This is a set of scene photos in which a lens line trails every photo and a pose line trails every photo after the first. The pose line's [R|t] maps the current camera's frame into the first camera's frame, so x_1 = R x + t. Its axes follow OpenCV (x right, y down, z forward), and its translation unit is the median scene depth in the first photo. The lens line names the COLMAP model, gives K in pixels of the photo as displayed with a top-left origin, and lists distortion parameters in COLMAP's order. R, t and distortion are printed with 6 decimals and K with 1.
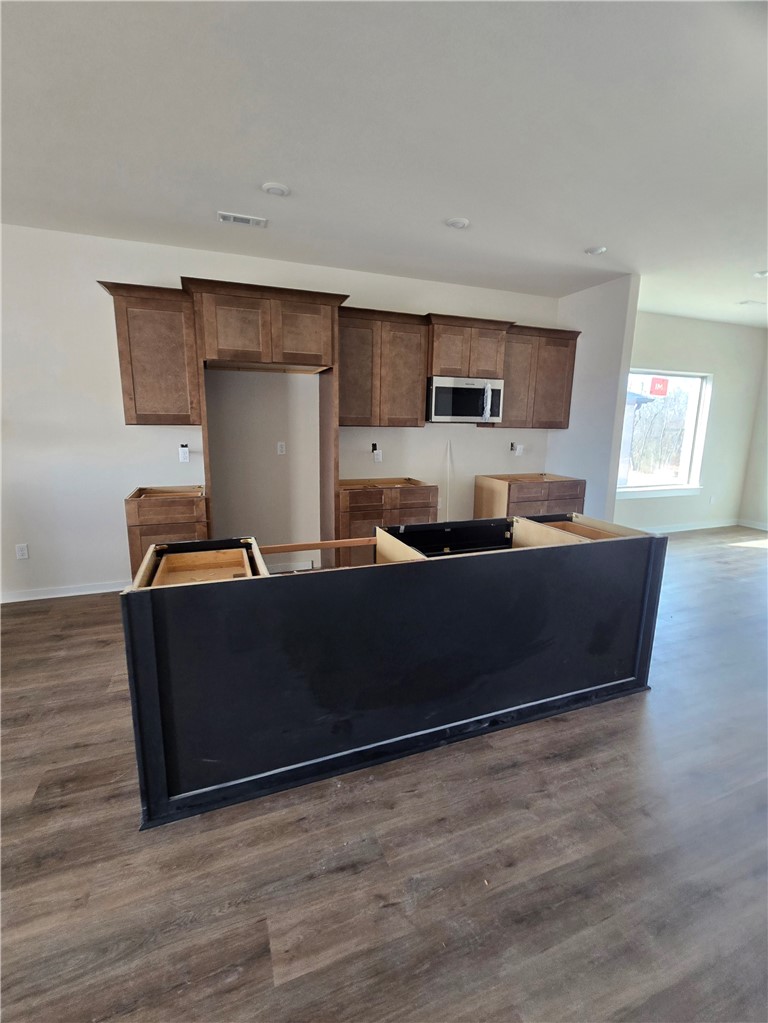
lens RADIAL K [[444.3, 0, 382.2], [0, 444.3, 505.0], [0, 0, 1]] dist [-0.006567, 0.002350]
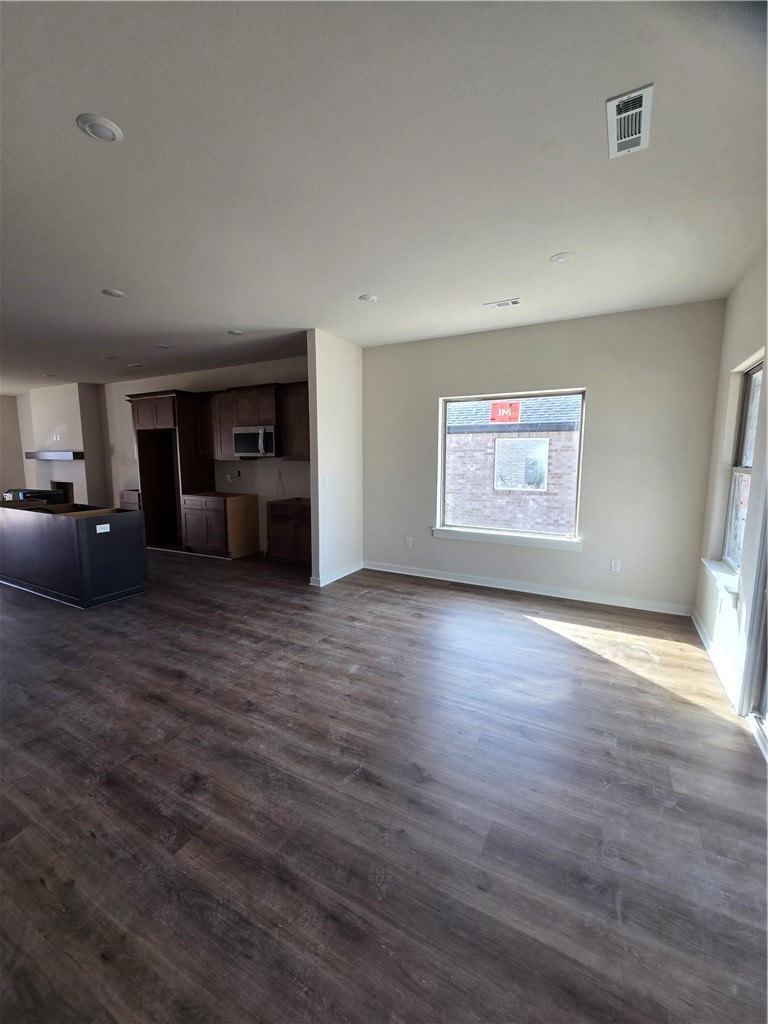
lens RADIAL K [[420.9, 0, 385.6], [0, 420.9, 509.1], [0, 0, 1]] dist [0.000735, 0.000552]
pose [[0.650016, 0.084698, -0.755186, 1.924942], [-0.135062, 0.990824, -0.005127, -0.089885], [0.747822, 0.105329, 0.655491, 0.575356]]
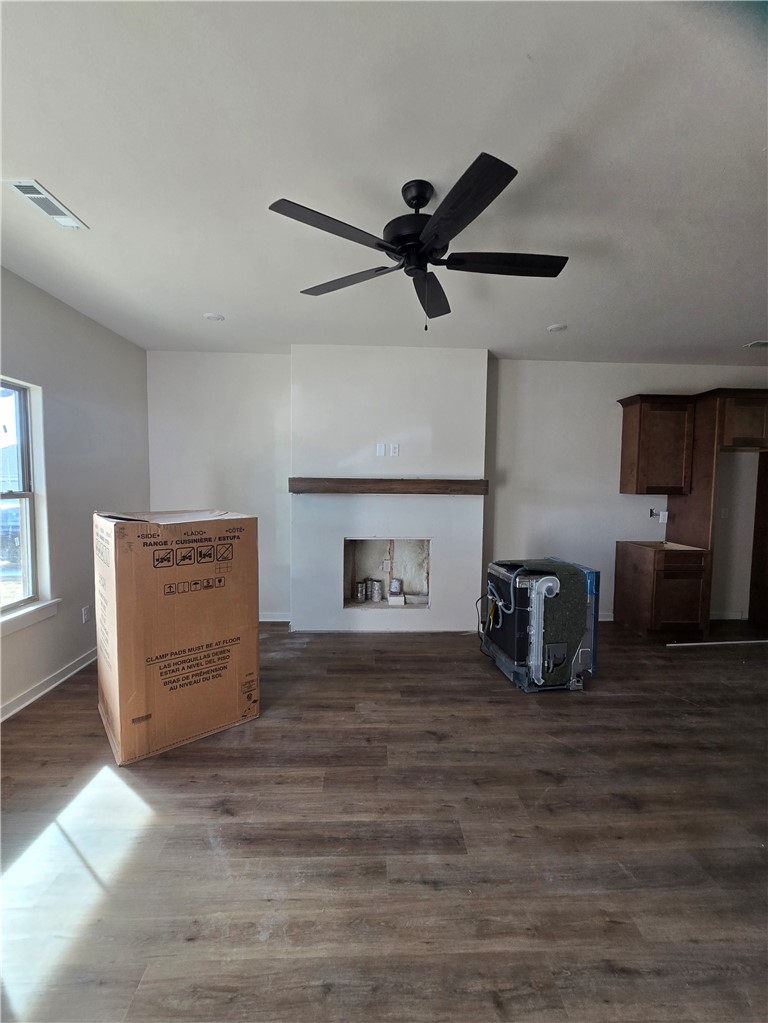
lens RADIAL K [[420.5, 0, 395.6], [0, 420.5, 510.5], [0, 0, 1]] dist [0.000735, 0.000552]
pose [[0.951354, 0.016216, -0.307672, -0.897252], [-0.054577, 0.991691, -0.116491, 0.057048], [0.303226, 0.127616, 0.944335, -0.427036]]
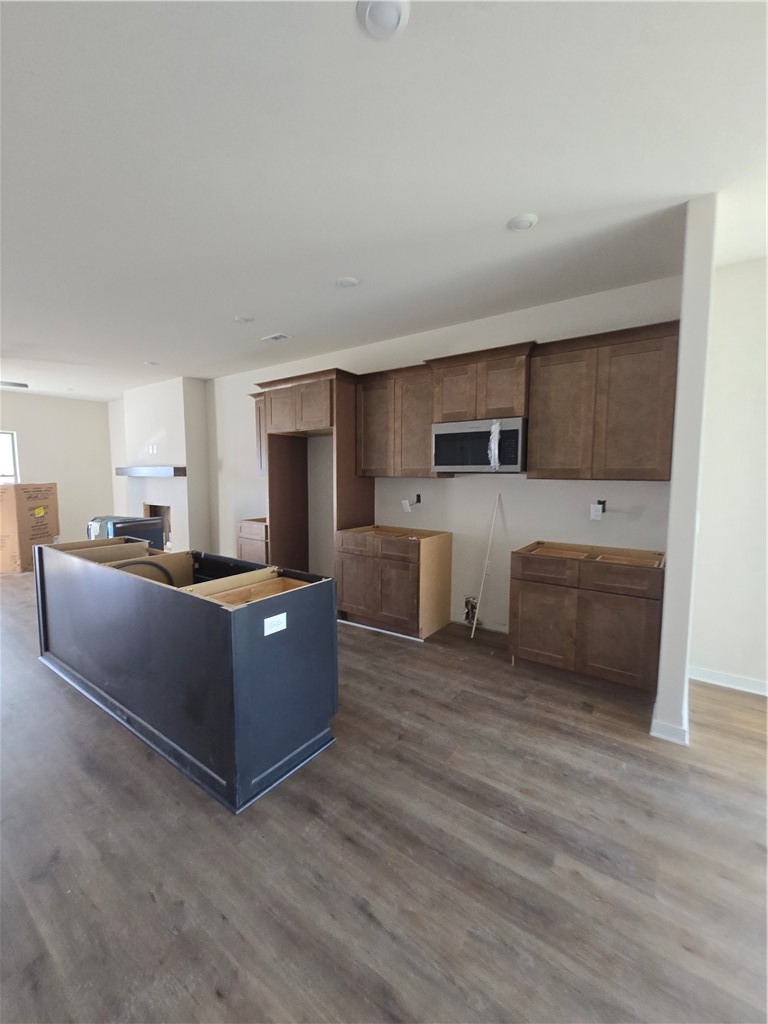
lens RADIAL K [[420.9, 0, 387.0], [0, 420.9, 508.2], [0, 0, 1]] dist [0.000735, 0.000552]
pose [[0.552052, 0.058534, -0.831752, 0.987315], [-0.149262, 0.988357, -0.029514, -0.090577], [0.820341, 0.140442, 0.554362, 0.554630]]
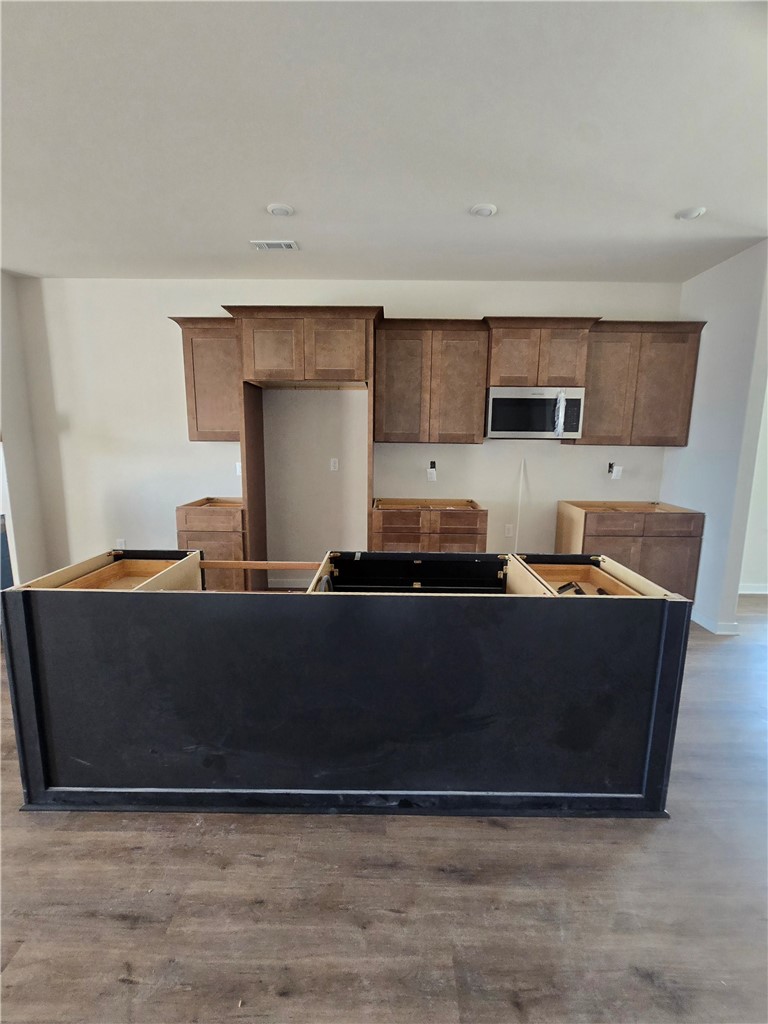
lens RADIAL K [[444.7, 0, 389.3], [0, 444.7, 509.3], [0, 0, 1]] dist [-0.006567, 0.002350]
pose [[0.933118, 0.054127, -0.355472, 0.311651], [-0.064280, 0.997790, -0.016805, -0.021815], [0.353777, 0.038530, 0.934536, 0.131462]]
